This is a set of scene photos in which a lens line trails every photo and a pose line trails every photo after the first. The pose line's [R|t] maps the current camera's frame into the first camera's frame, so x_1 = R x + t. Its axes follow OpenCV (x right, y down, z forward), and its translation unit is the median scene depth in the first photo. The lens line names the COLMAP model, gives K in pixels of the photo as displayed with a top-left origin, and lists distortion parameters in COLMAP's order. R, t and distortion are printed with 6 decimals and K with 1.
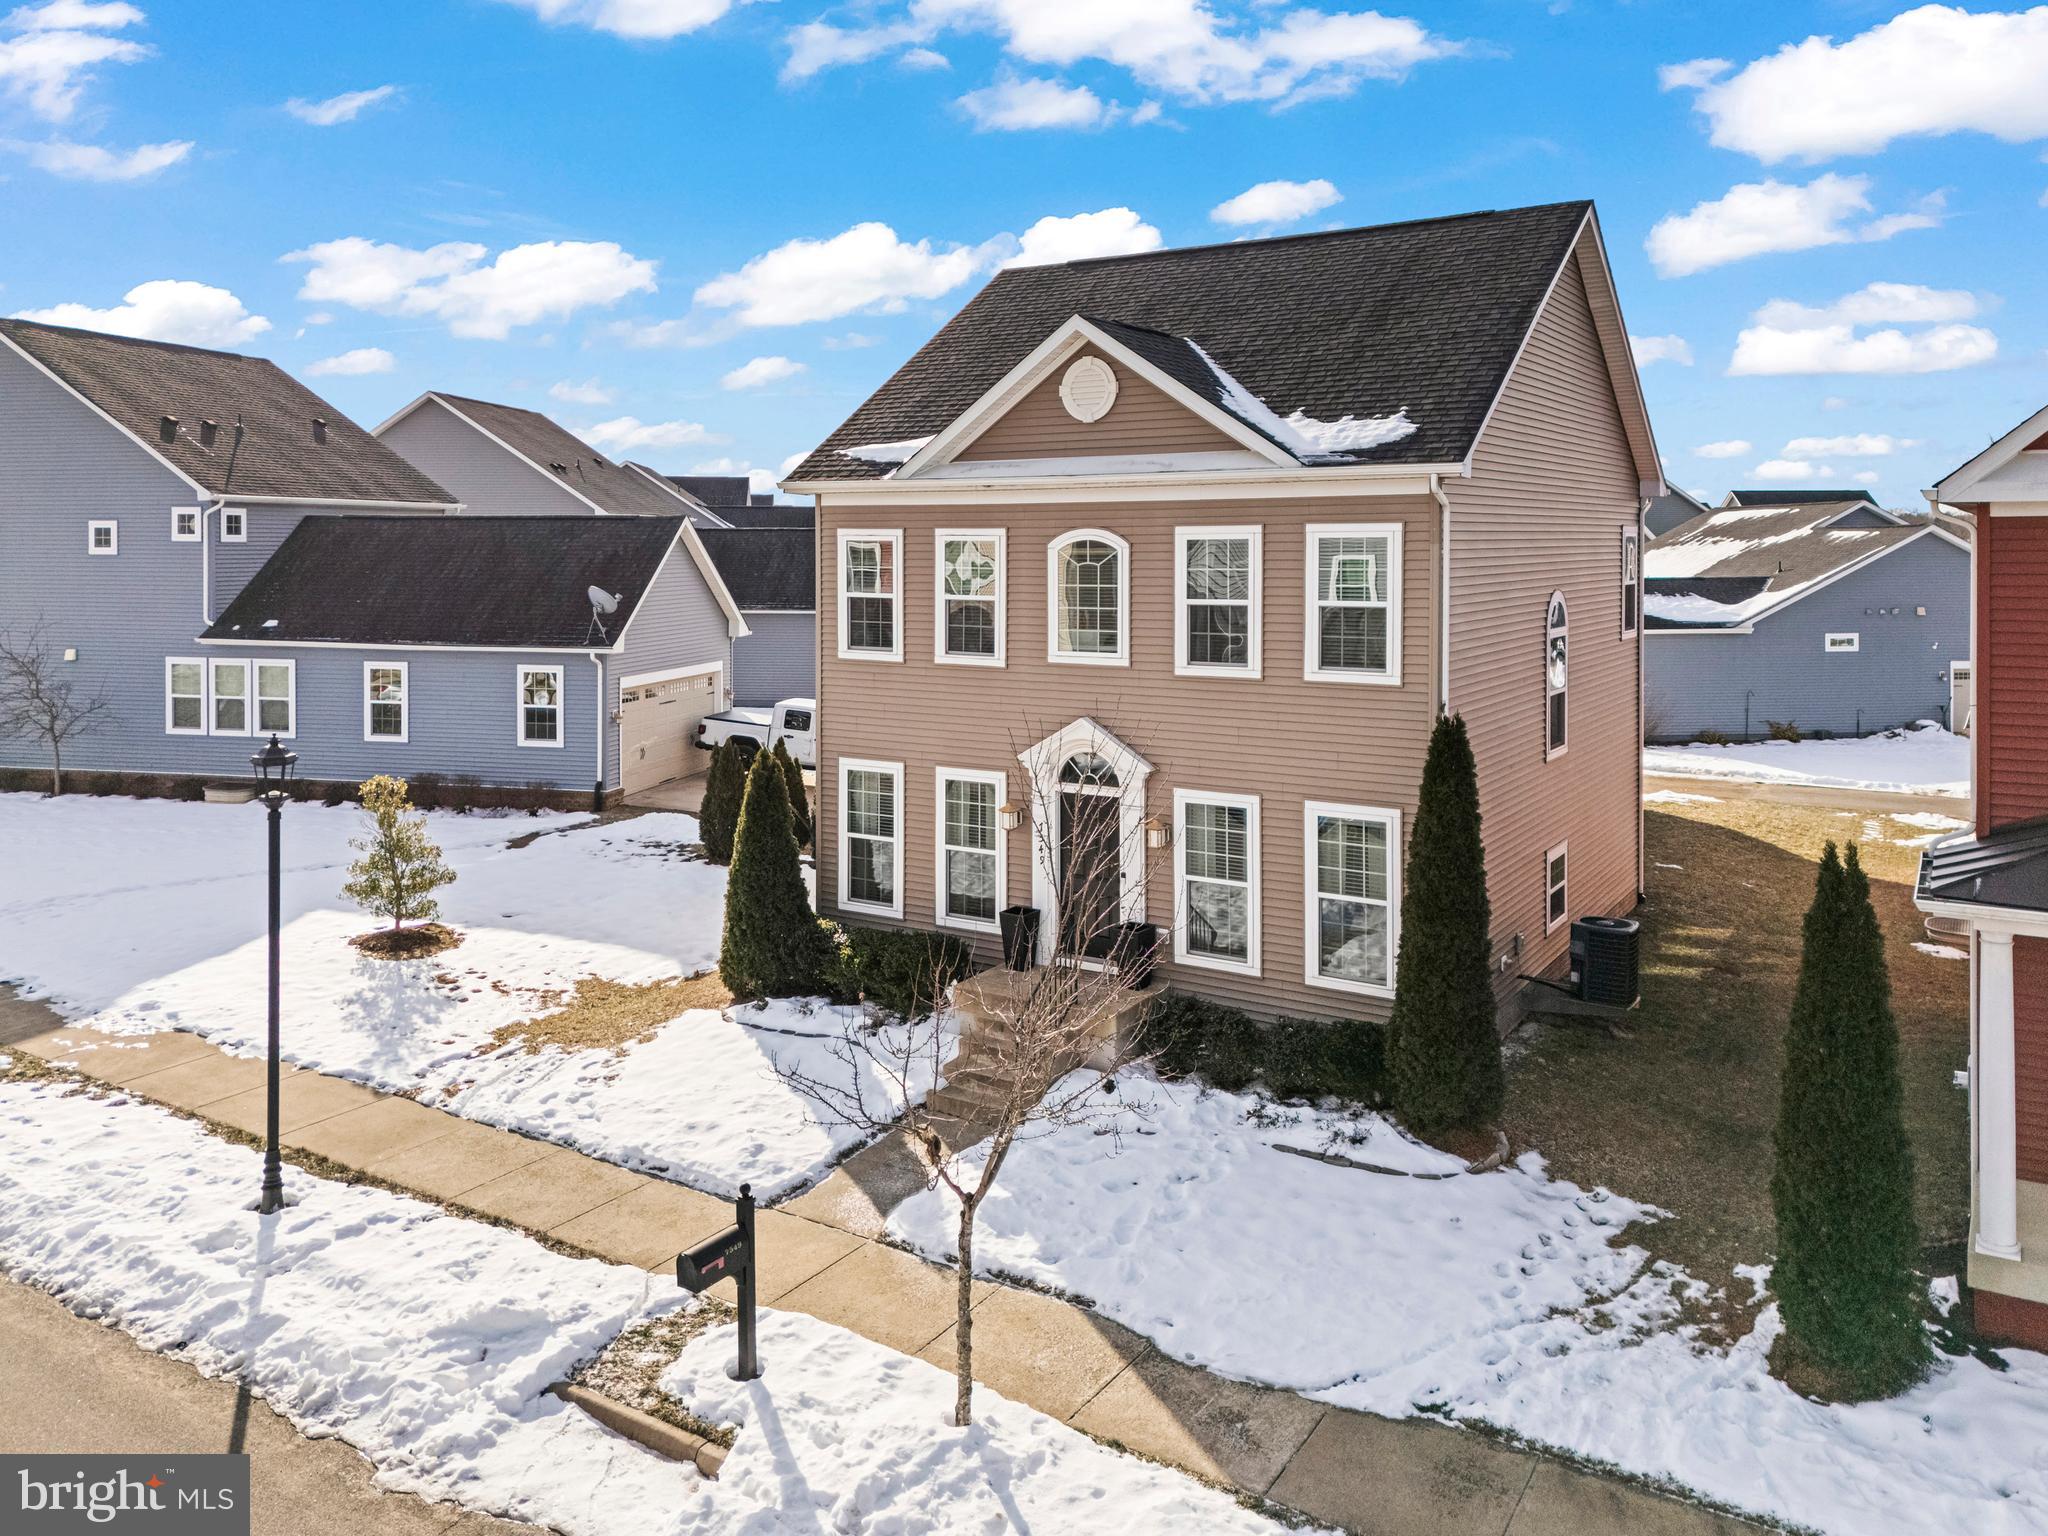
lens RADIAL K [[1404.5, 0, 1031.7], [0, 1404.5, 651.0], [0, 0, 1]] dist [0.071067, -0.042549]
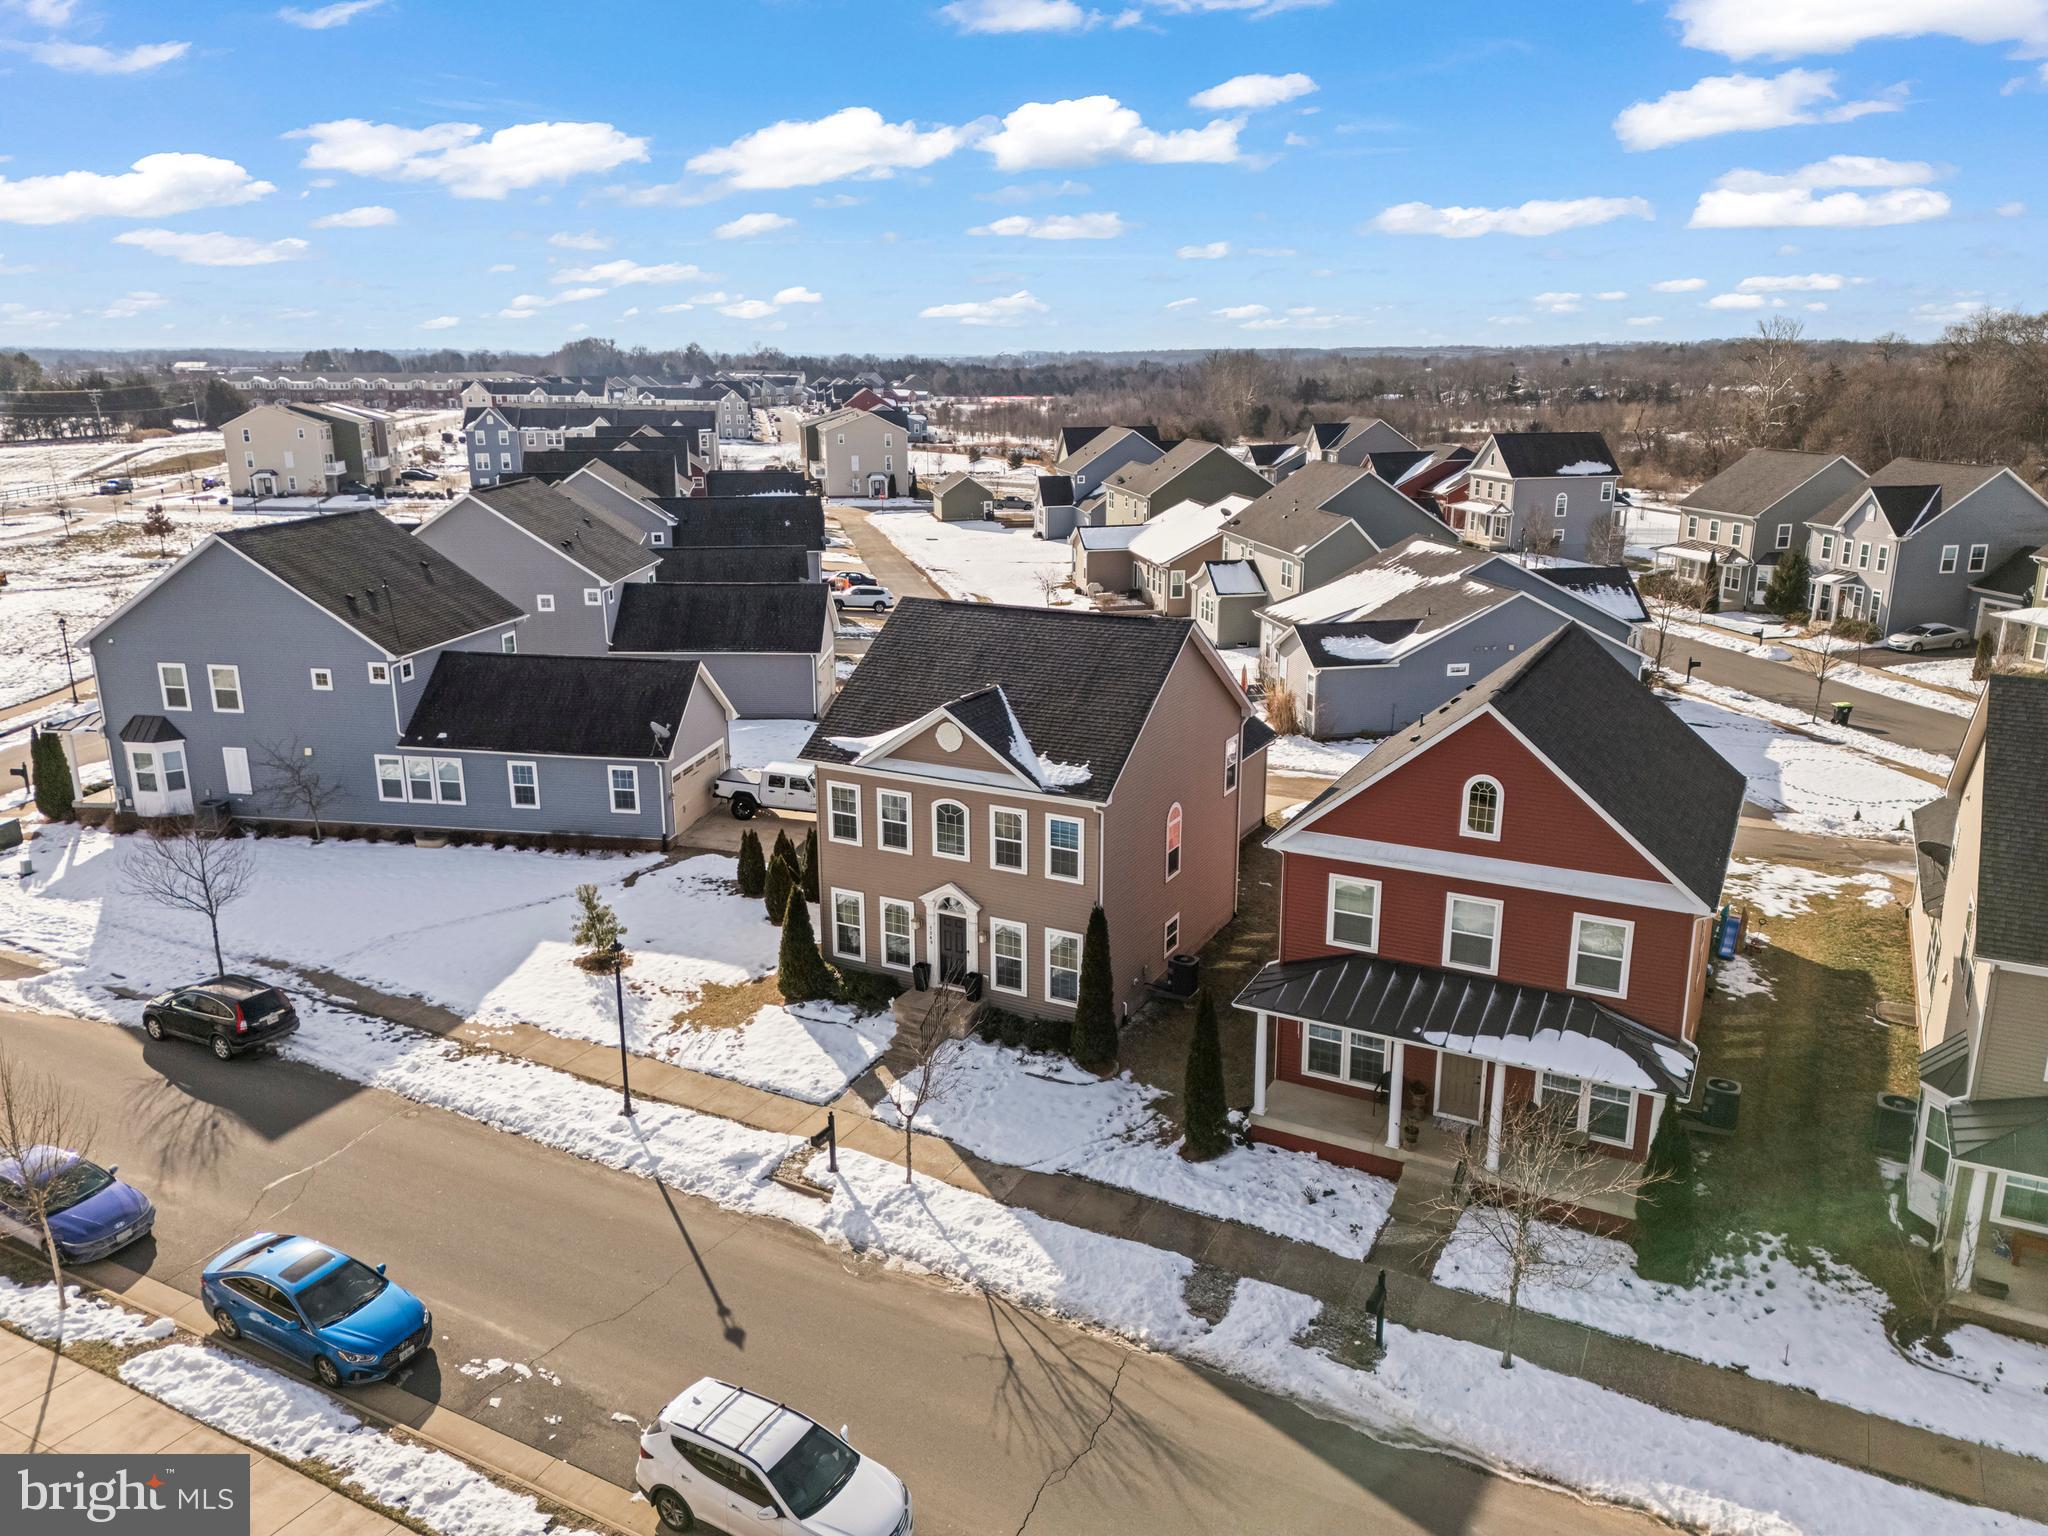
lens RADIAL K [[1444.7, 0, 1024.0], [0, 1444.7, 768.0], [0, 0, 1]] dist [0.164300, -0.253603]
pose [[0.997189, -0.021250, 0.071852, -0.004887], [0.002850, 0.969005, 0.247026, -0.684805], [-0.074874, -0.246126, 0.966341, -1.144391]]
